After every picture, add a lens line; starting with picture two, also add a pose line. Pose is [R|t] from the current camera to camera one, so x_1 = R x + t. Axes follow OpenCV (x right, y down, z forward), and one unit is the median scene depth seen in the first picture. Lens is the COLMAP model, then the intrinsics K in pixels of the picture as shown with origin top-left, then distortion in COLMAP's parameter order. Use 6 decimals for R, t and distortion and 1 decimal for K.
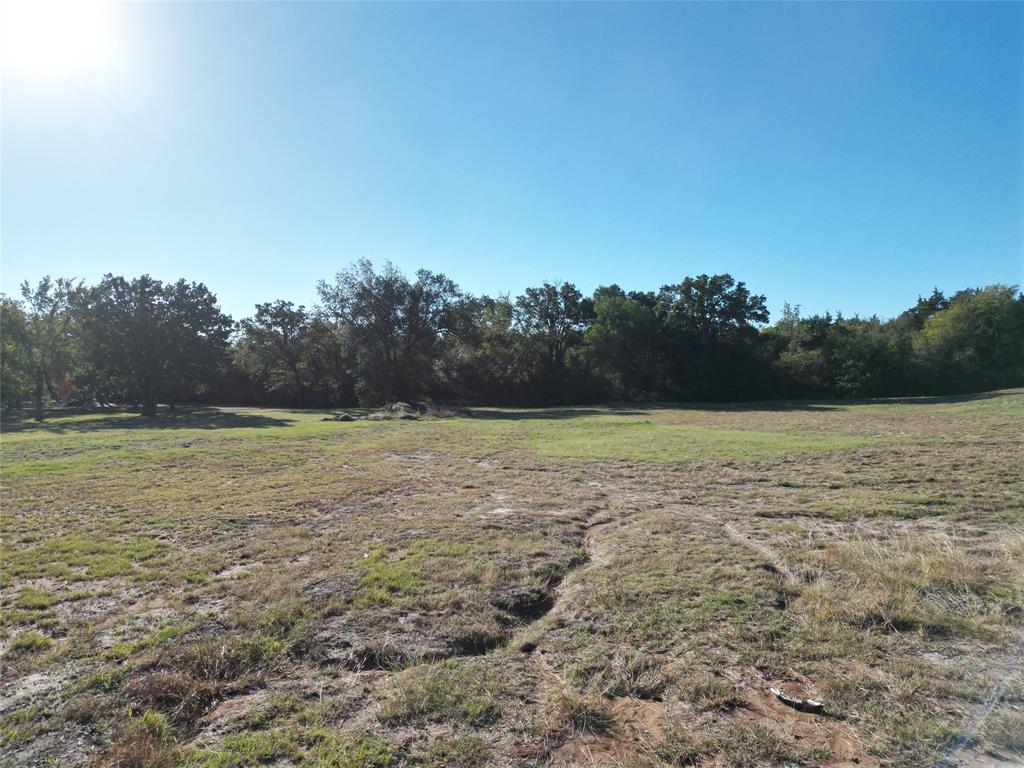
lens RADIAL K [[724.6, 0, 528.1], [0, 724.6, 379.4], [0, 0, 1]] dist [0.060601, -0.049982]
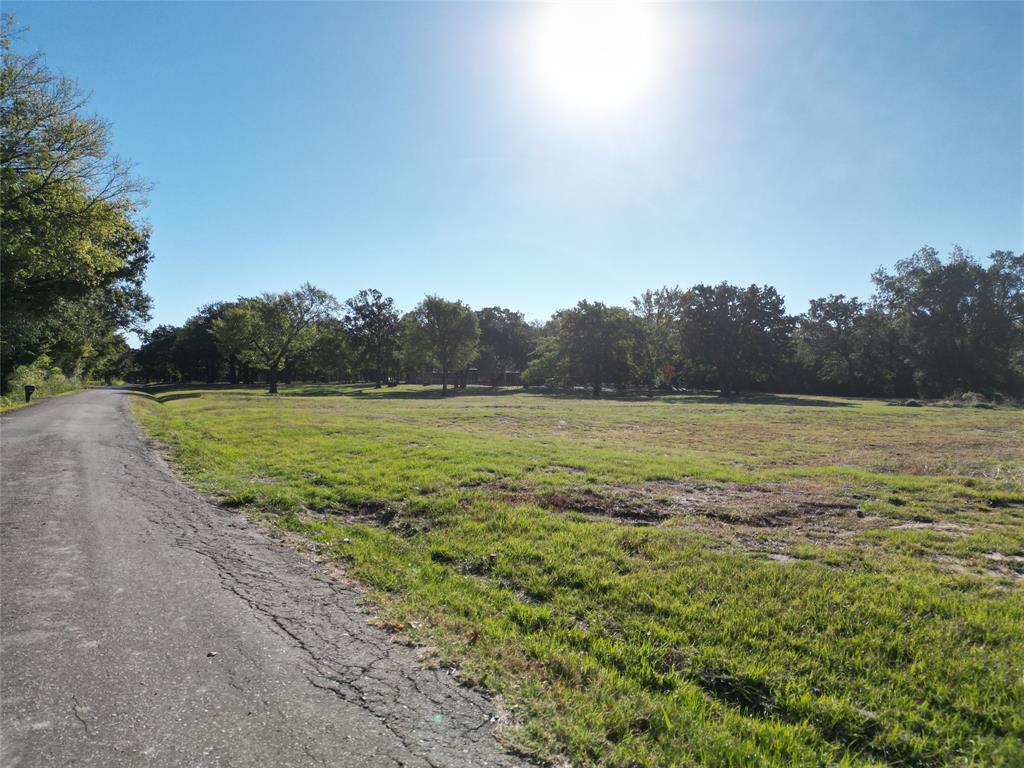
lens RADIAL K [[736.1, 0, 512.0], [0, 736.1, 384.0], [0, 0, 1]] dist [0.069919, 0.005817]
pose [[0.761425, 0.022247, -0.647871, 0.011498], [-0.013035, 0.999734, 0.019009, 0.007336], [0.648122, -0.006029, 0.761513, -0.151914]]
